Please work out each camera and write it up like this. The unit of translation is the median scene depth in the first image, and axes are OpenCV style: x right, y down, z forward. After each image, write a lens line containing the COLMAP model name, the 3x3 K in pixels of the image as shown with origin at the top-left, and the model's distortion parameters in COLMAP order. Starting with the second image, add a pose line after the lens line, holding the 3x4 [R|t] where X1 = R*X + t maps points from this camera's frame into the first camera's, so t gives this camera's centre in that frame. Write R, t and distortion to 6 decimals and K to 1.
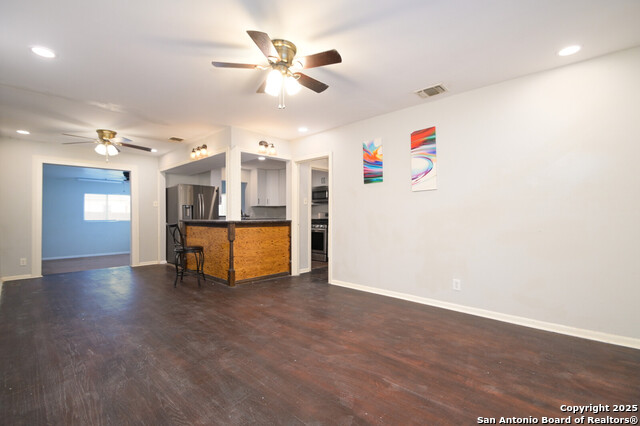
lens RADIAL K [[290.4, 0, 315.4], [0, 290.4, 216.2], [0, 0, 1]] dist [0.002694, -0.010301]
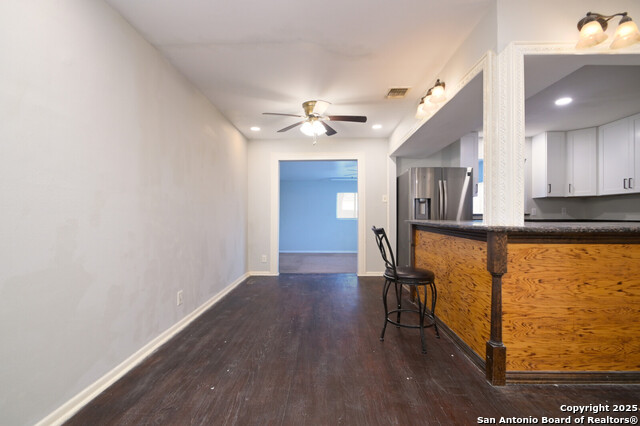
lens RADIAL K [[290.4, 0, 315.4], [0, 290.4, 216.2], [0, 0, 1]] dist [0.002694, -0.010301]
pose [[0.674635, 0.007474, -0.738113, -0.158524], [-0.003653, 0.999970, 0.006787, 0.000104], [0.738142, -0.001882, 0.674643, 0.528103]]
